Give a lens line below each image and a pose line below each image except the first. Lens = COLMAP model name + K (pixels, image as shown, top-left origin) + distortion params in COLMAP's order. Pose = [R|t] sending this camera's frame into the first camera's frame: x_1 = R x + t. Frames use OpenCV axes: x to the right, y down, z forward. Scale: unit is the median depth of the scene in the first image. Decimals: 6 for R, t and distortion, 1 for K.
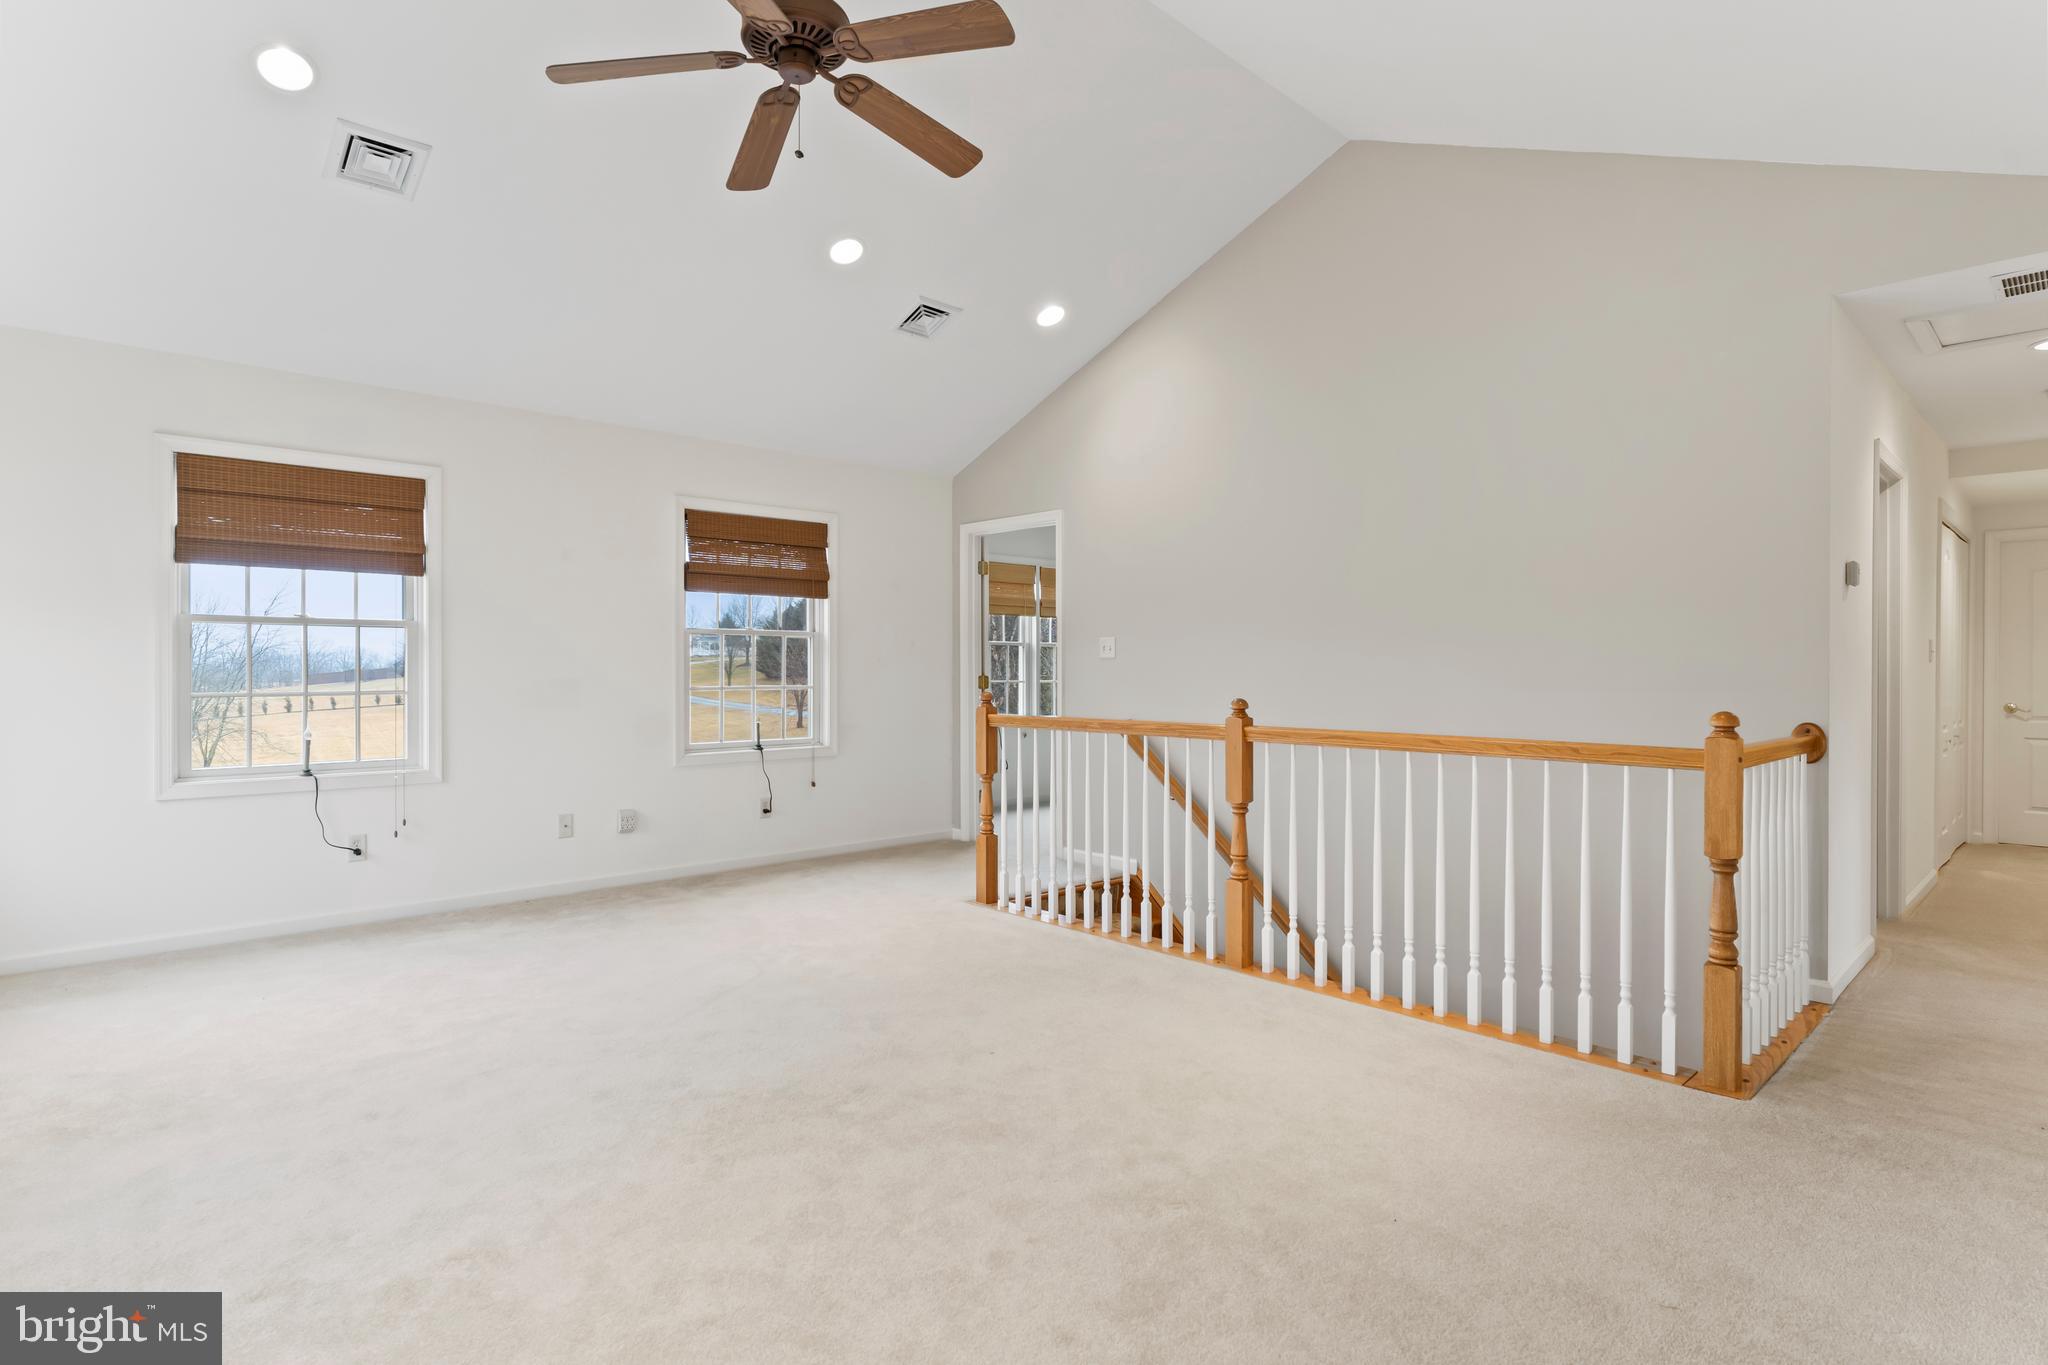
lens RADIAL K [[1048.4, 0, 1011.5], [0, 1048.4, 680.2], [0, 0, 1]] dist [-0.004991, 0.001544]
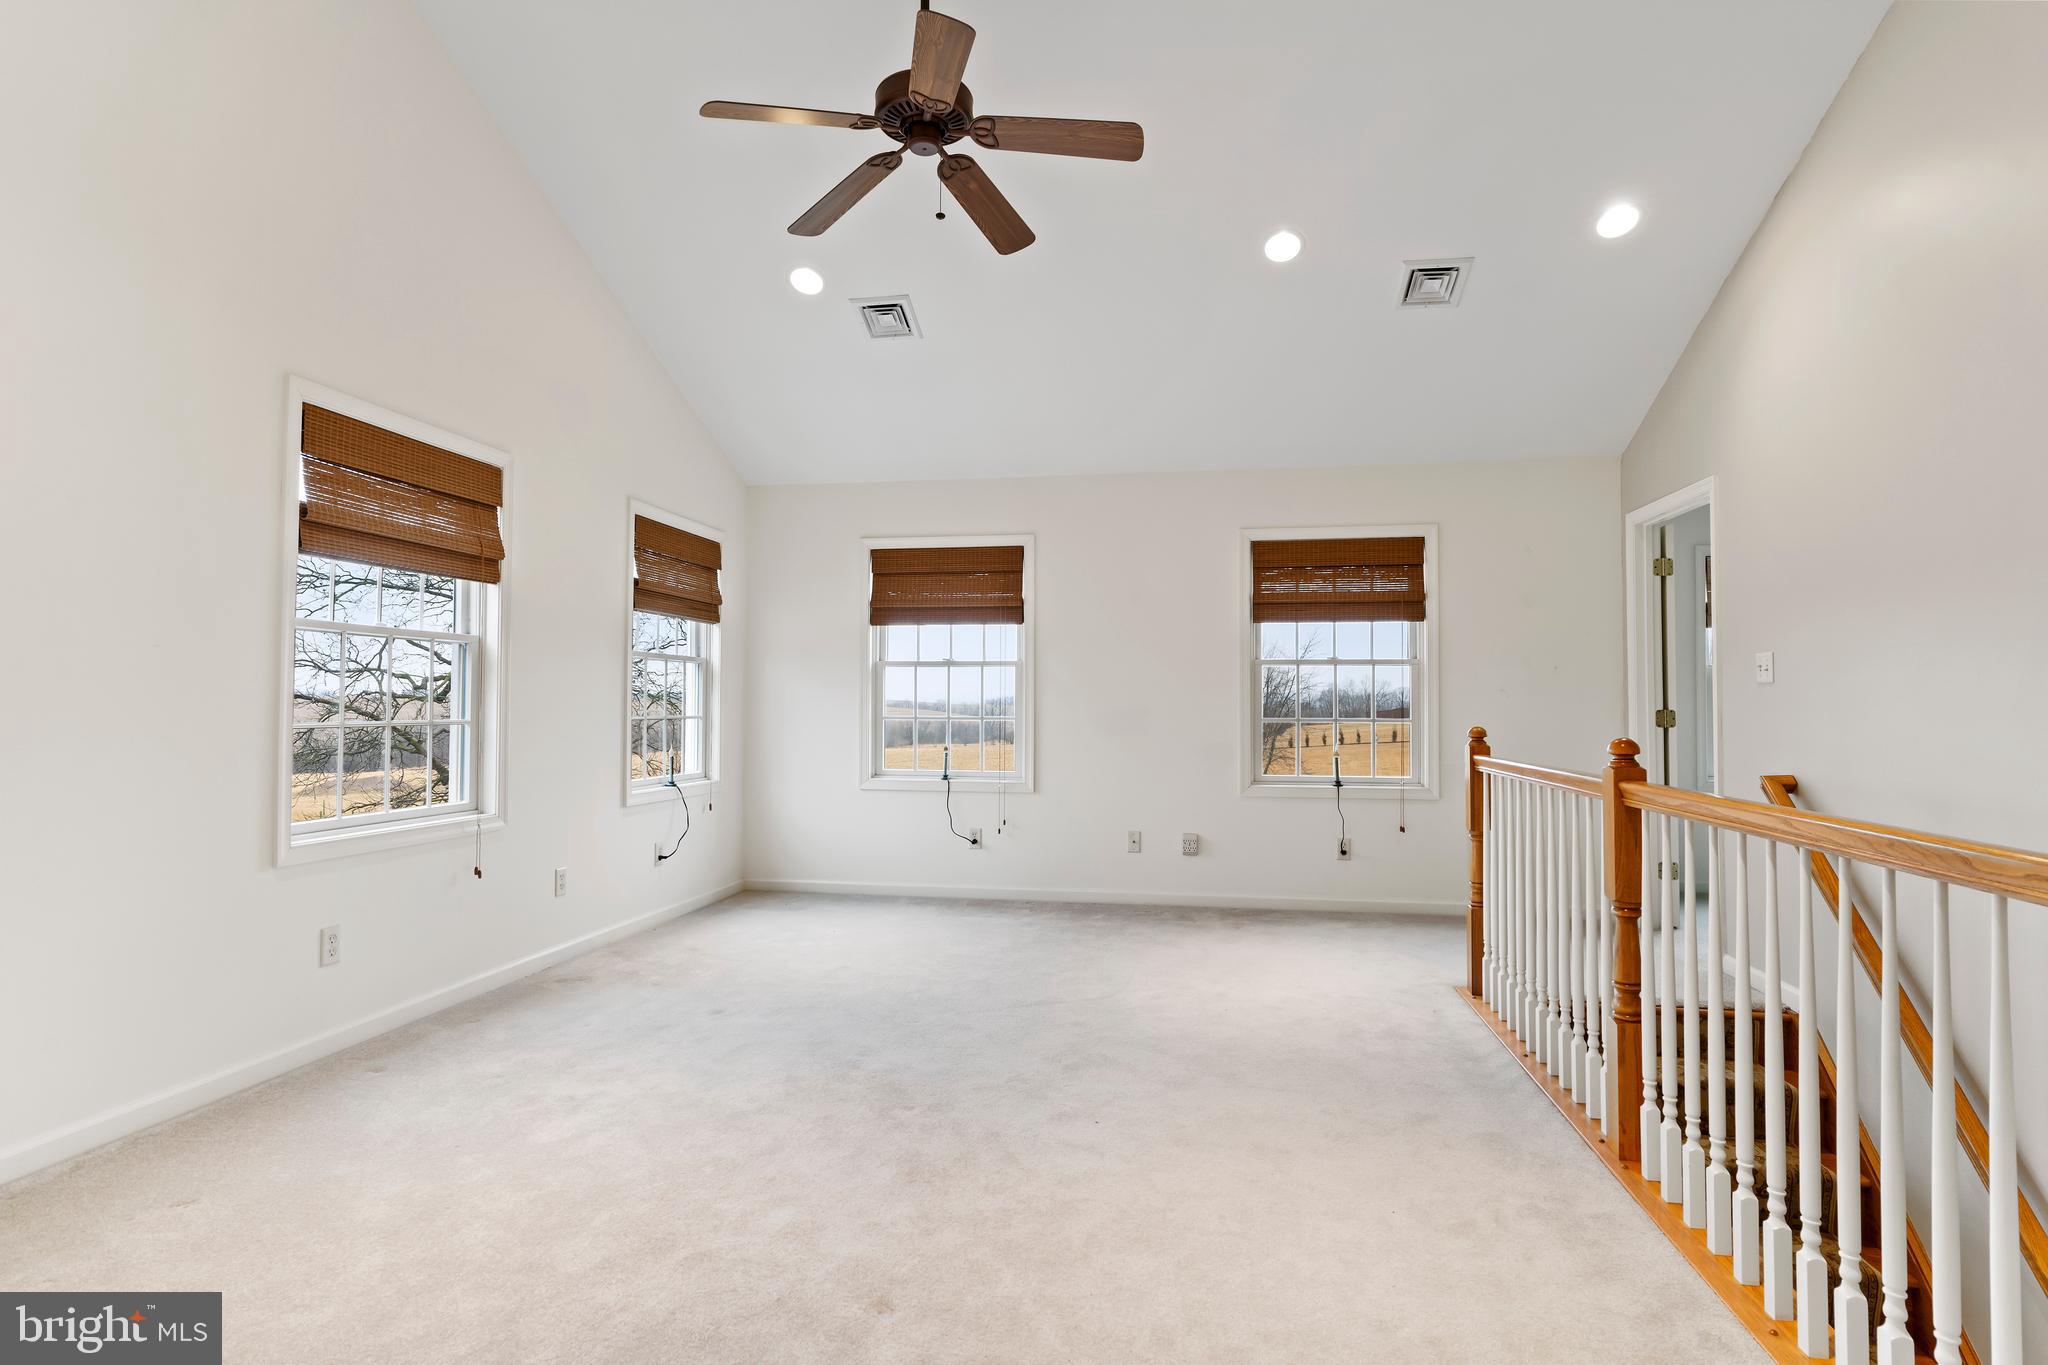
lens RADIAL K [[1048.4, 0, 1019.7], [0, 1048.4, 683.2], [0, 0, 1]] dist [-0.004991, 0.001544]
pose [[0.599874, -0.016109, -0.799932, 0.366813], [-0.012355, 0.999492, -0.029393, 0.005655], [0.799999, 0.027515, 0.599370, 0.224271]]
